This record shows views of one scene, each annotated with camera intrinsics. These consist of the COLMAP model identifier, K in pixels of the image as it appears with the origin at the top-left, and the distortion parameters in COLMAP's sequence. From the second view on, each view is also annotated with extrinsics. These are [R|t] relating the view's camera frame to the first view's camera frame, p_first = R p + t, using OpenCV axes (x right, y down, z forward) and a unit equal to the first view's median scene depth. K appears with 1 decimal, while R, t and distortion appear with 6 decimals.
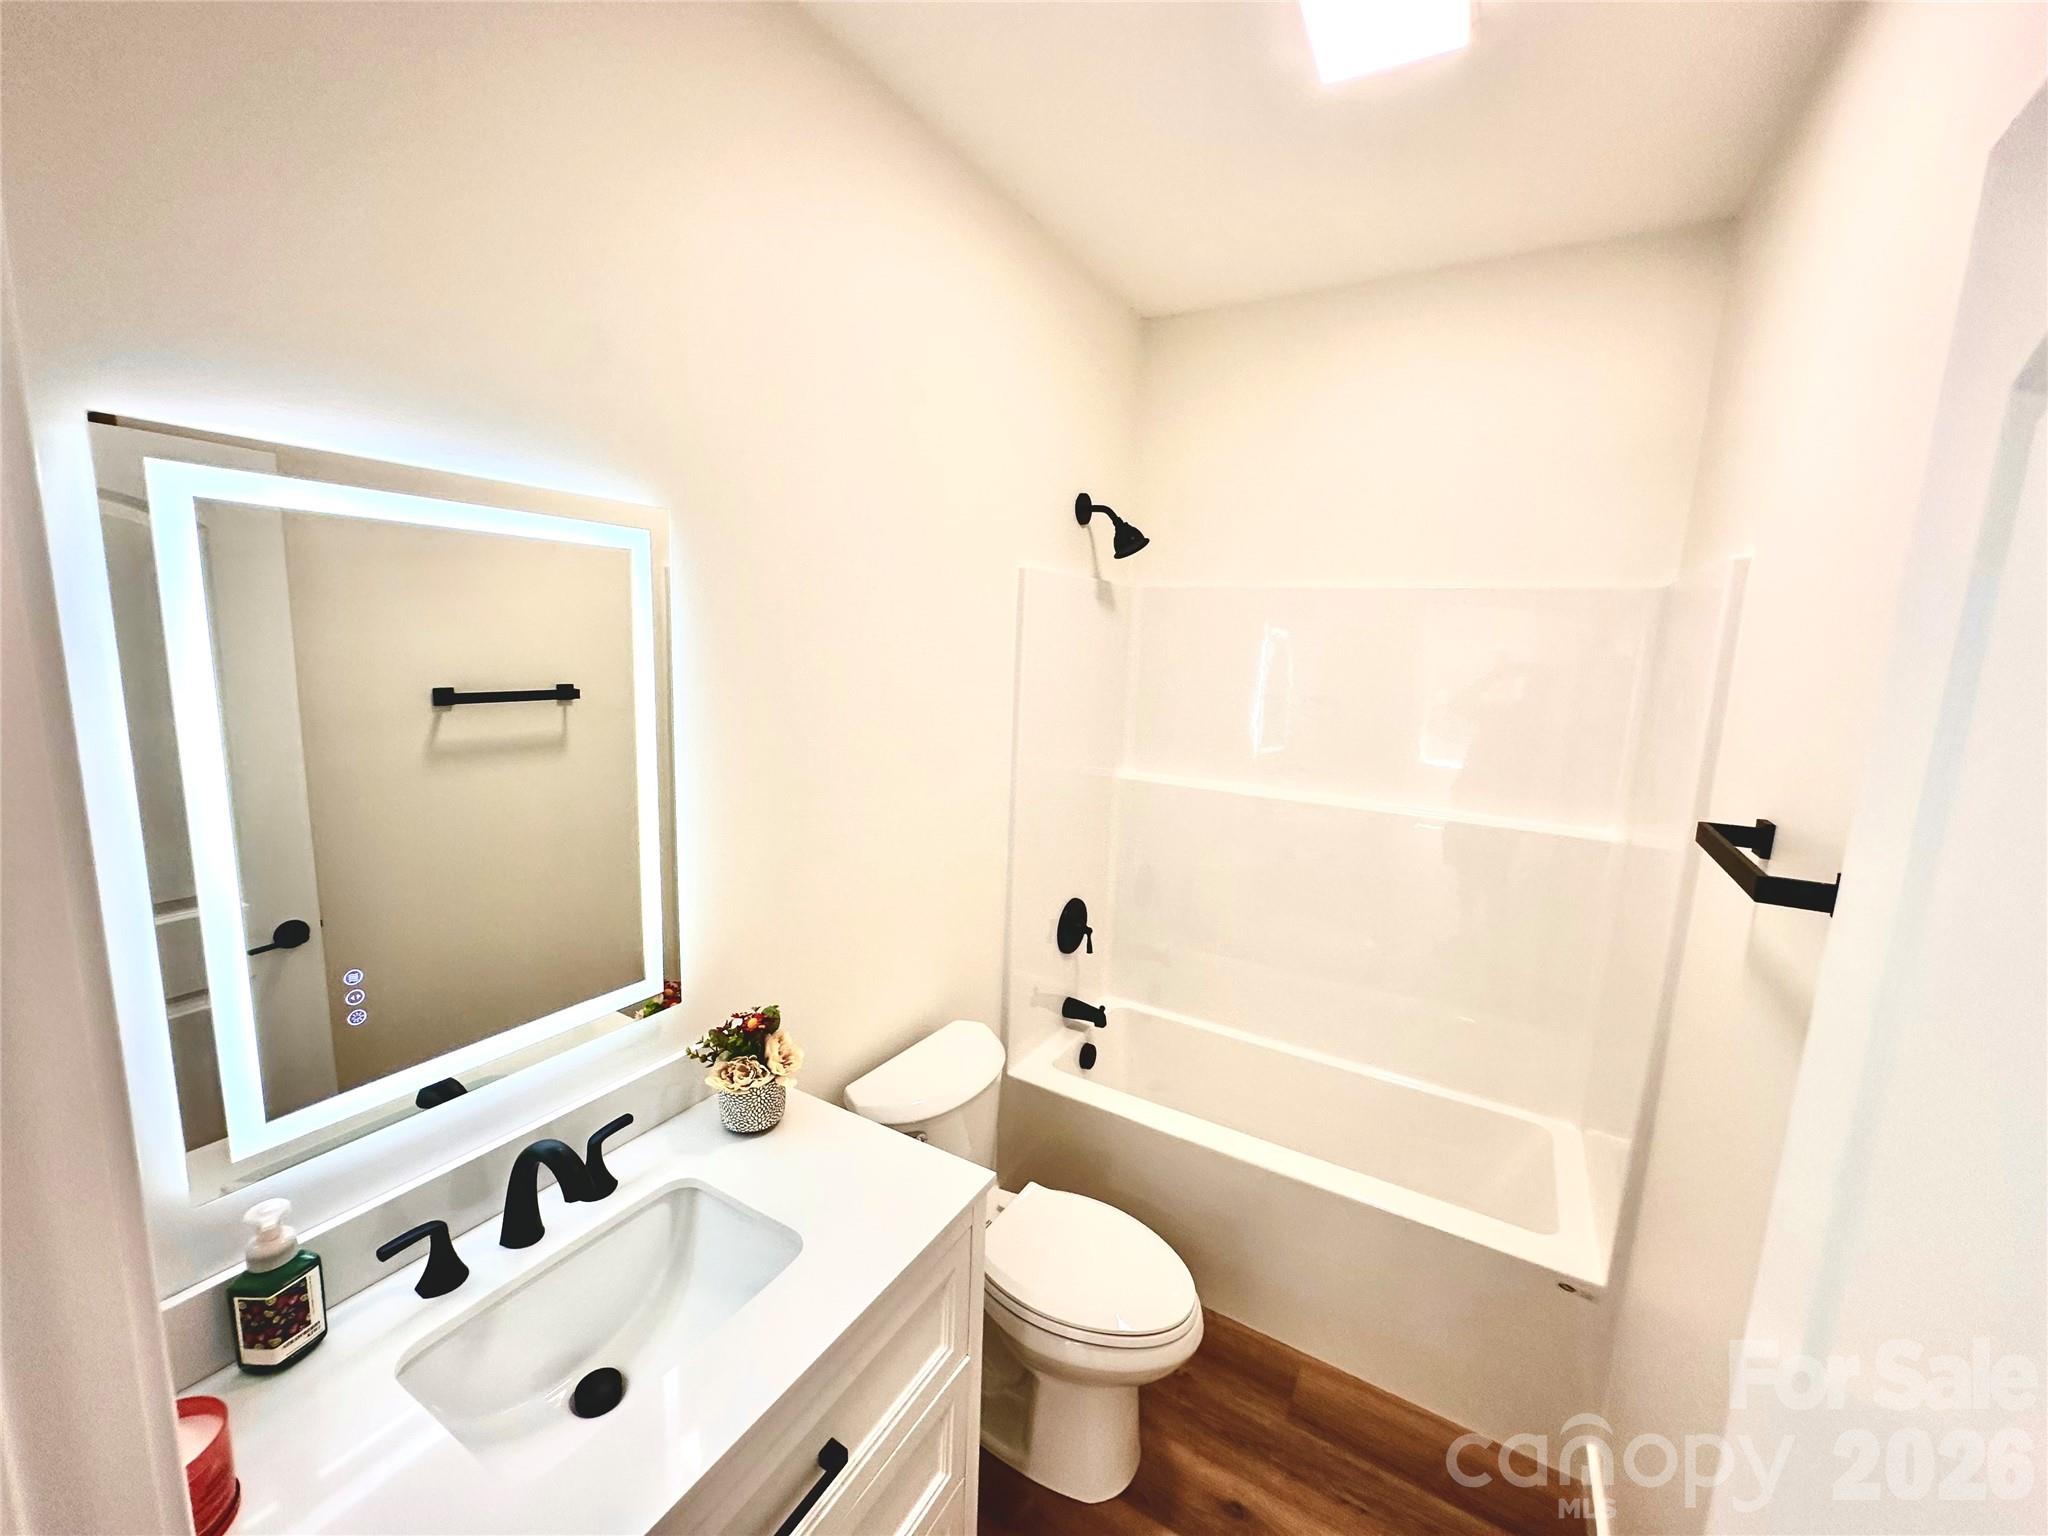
lens RADIAL K [[816.1, 0, 1018.5], [0, 816.1, 767.1], [0, 0, 1]] dist [0.008305, -0.000374]
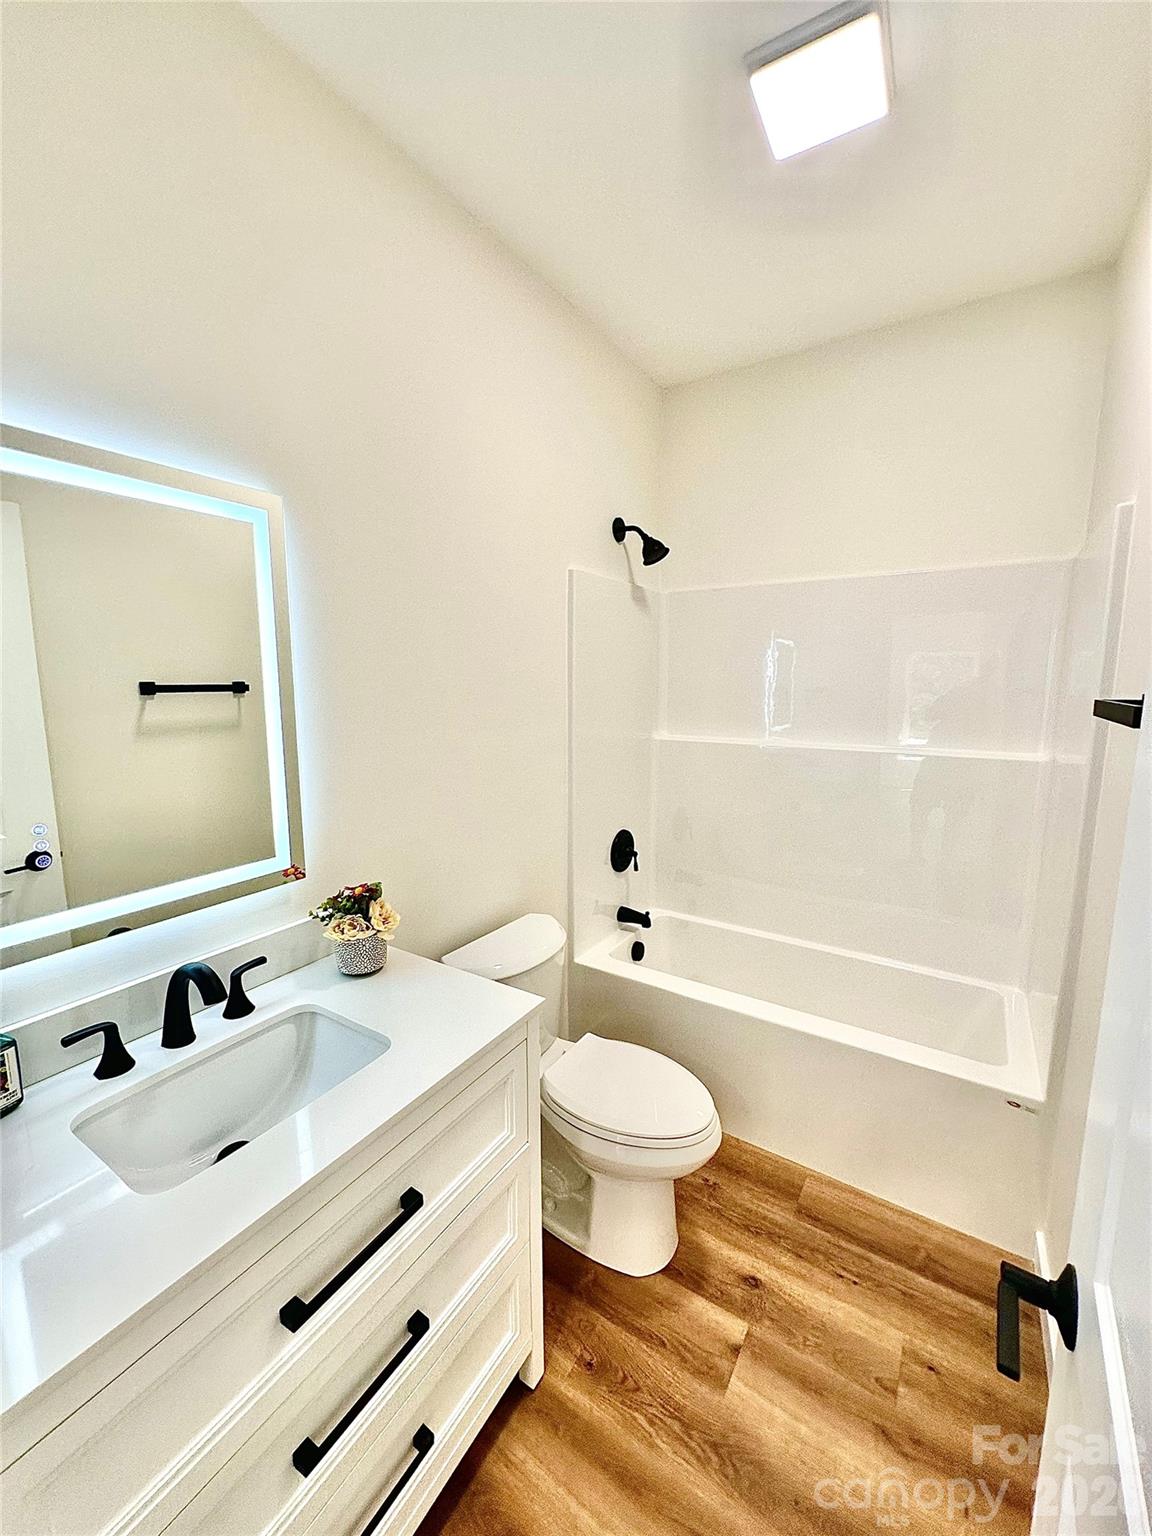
lens RADIAL K [[612.1, 0, 578.1], [0, 612.1, 768.3], [0, 0, 1]] dist [0.008305, -0.000374]
pose [[0.998747, -0.031678, -0.038734, 0.056476], [0.030975, 0.999346, -0.018634, 0.119814], [0.039299, 0.017410, 0.999076, 0.025957]]
